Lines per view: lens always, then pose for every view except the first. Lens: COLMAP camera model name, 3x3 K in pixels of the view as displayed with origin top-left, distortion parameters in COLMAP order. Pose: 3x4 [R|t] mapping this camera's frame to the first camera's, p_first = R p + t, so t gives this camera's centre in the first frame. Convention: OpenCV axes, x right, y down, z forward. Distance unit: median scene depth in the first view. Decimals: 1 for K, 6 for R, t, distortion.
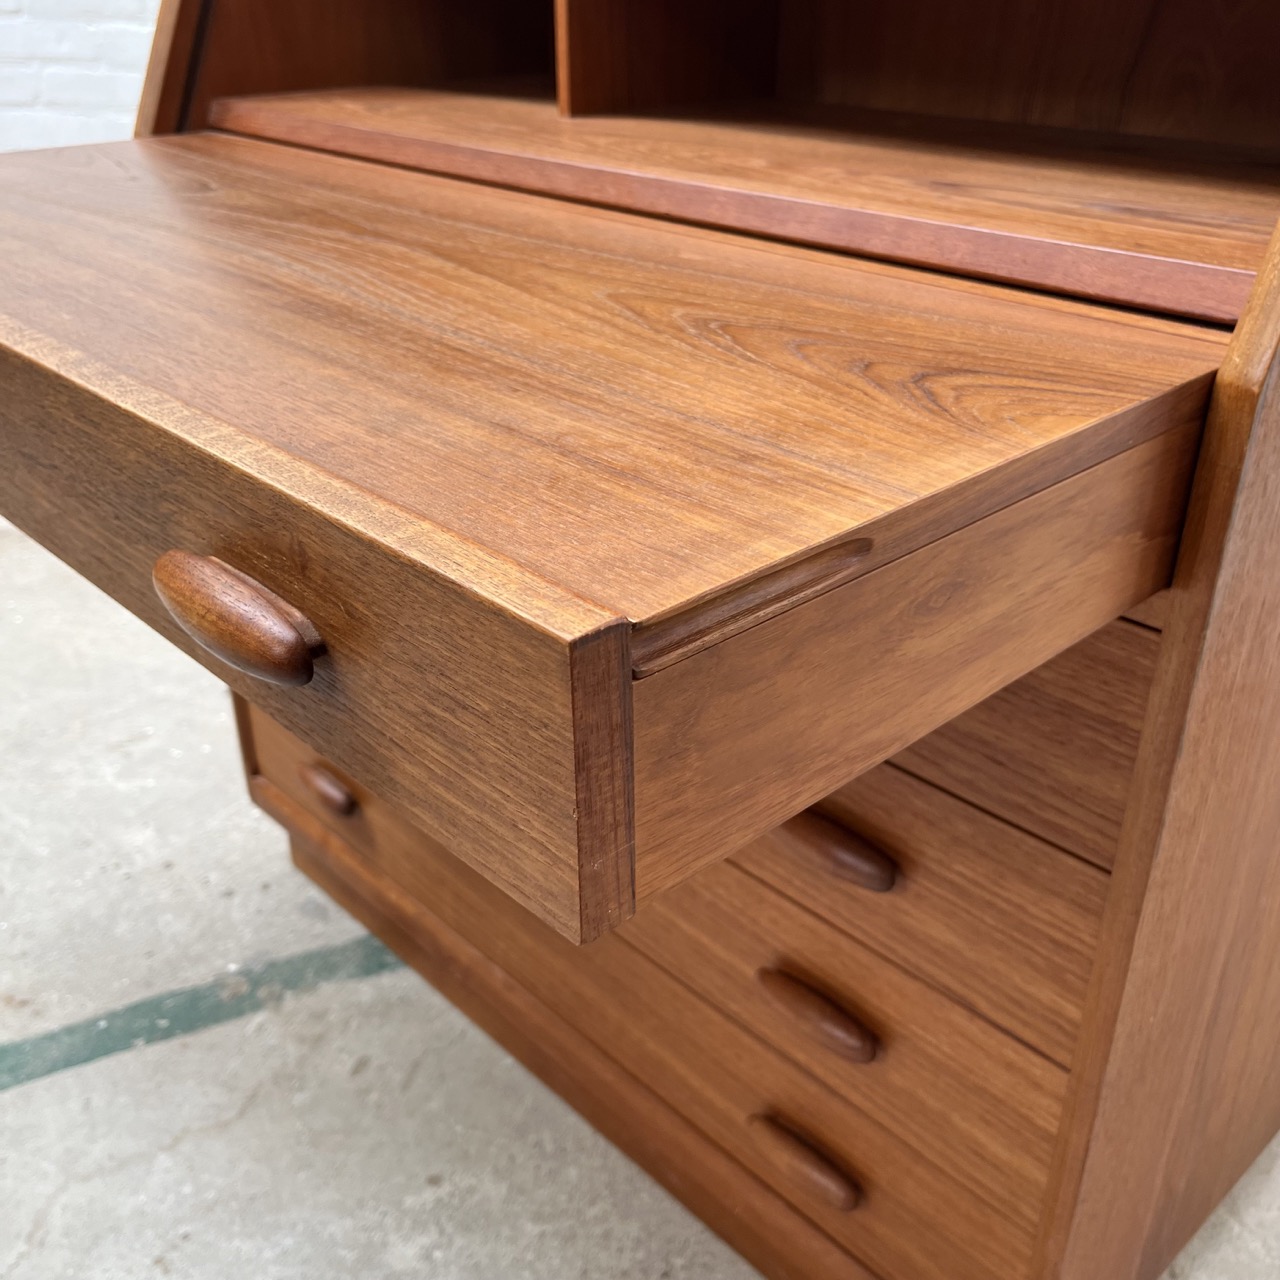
lens RADIAL K [[1299.7, 0, 656.8], [0, 1299.7, 644.1], [0, 0, 1]] dist [0.015652, 0.000000]
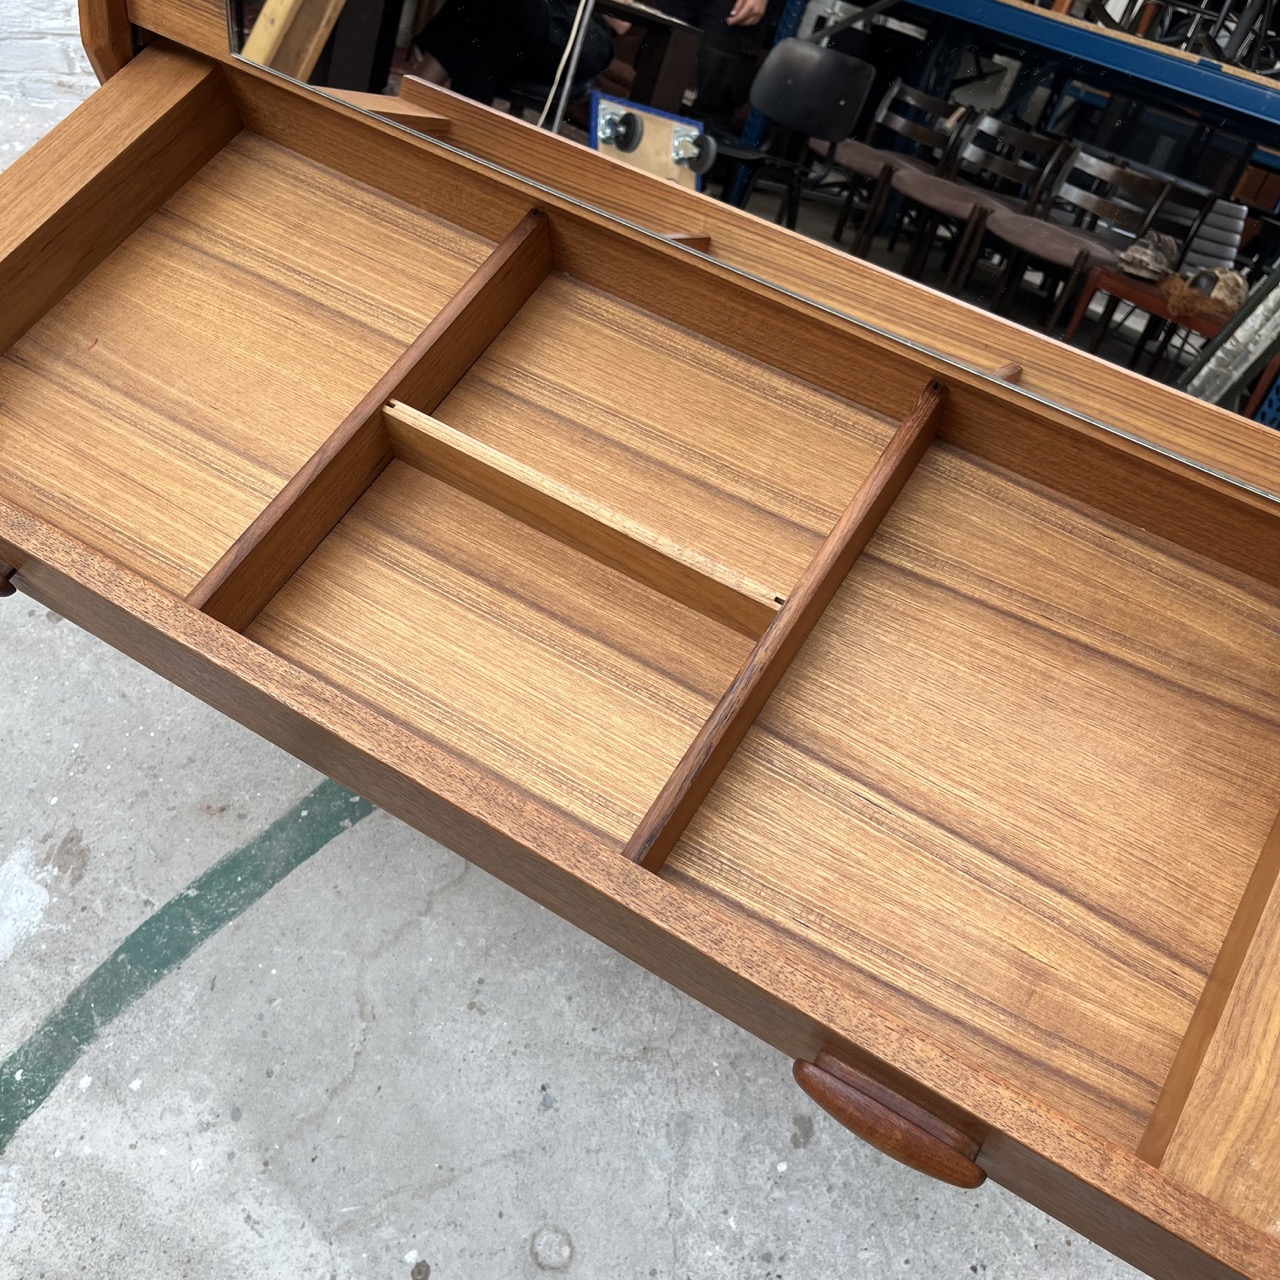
lens RADIAL K [[1299.7, 0, 650.4], [0, 1299.7, 633.8], [0, 0, 1]] dist [0.015652, 0.000000]
pose [[0.967262, -0.235356, 0.094929, -0.207479], [0.146773, 0.823960, 0.547310, -0.444003], [-0.207030, -0.515459, 0.831529, 0.060114]]
